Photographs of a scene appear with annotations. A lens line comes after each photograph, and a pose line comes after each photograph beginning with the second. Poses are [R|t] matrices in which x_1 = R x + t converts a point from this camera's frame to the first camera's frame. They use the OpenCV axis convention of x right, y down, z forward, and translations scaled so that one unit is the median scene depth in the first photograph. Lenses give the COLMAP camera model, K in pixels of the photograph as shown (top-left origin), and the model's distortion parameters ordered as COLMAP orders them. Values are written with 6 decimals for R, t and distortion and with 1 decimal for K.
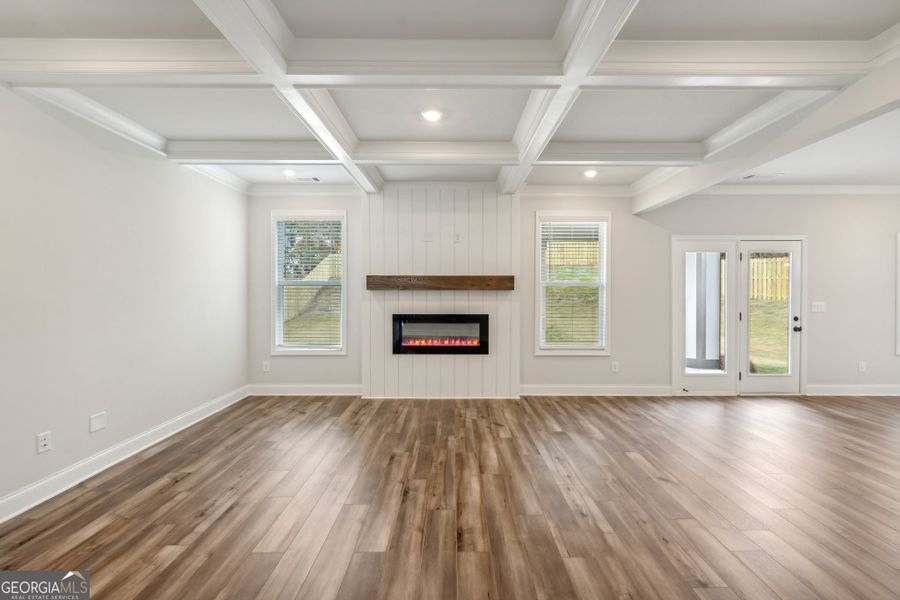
lens RADIAL K [[373.4, 0, 449.8], [0, 373.4, 294.1], [0, 0, 1]] dist [0.002255, -0.000687]
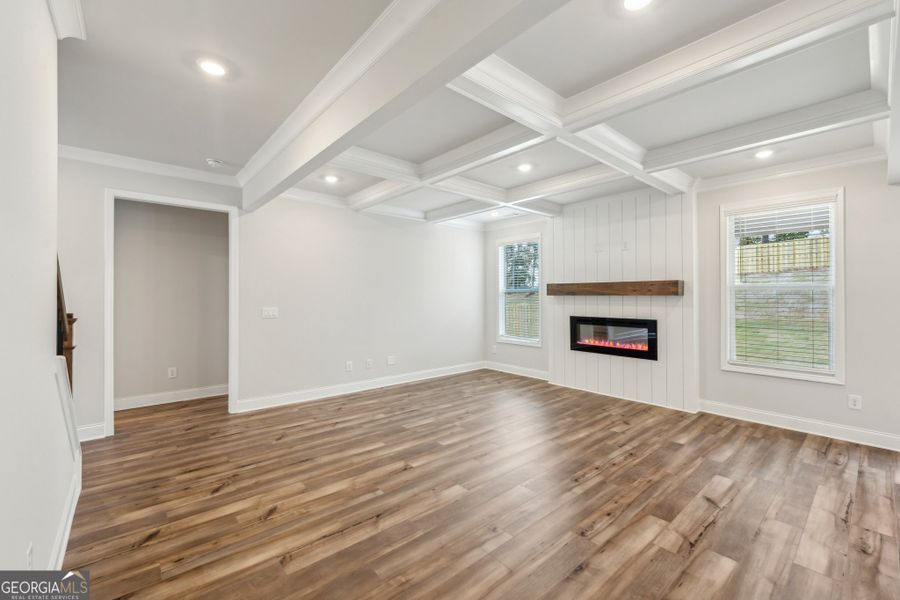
lens RADIAL K [[373.4, 0, 457.8], [0, 373.4, 295.6], [0, 0, 1]] dist [0.002255, -0.000687]
pose [[0.661229, -0.003180, -0.750178, 0.496620], [-0.003850, 0.999963, -0.007633, -0.000310], [0.750174, 0.007935, 0.661192, -0.047444]]
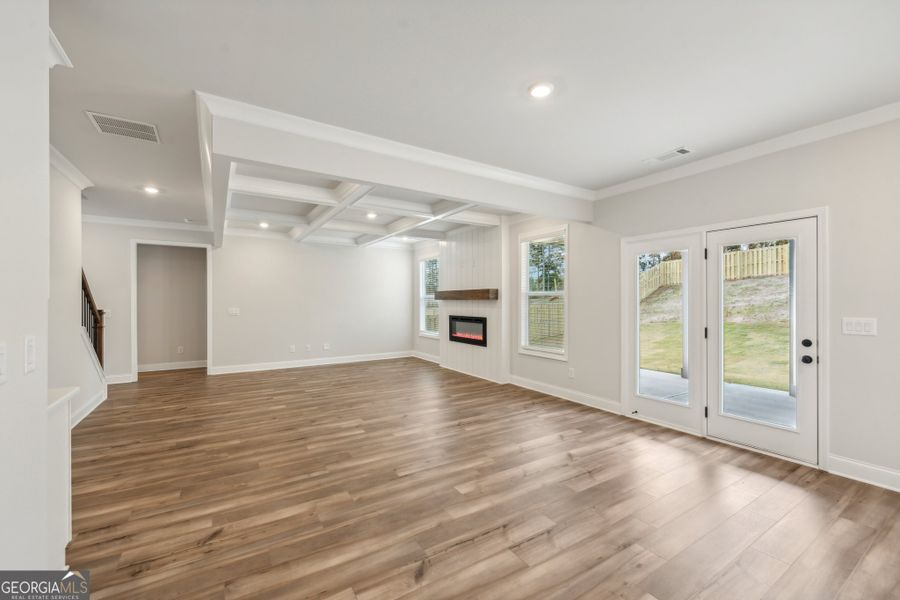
lens RADIAL K [[373.4, 0, 457.4], [0, 373.4, 303.2], [0, 0, 1]] dist [0.002255, -0.000687]
pose [[0.539457, 0.003217, -0.842007, 1.191903], [-0.002527, 0.999994, 0.002202, -0.000414], [0.842010, 0.000940, 0.539462, 0.177672]]
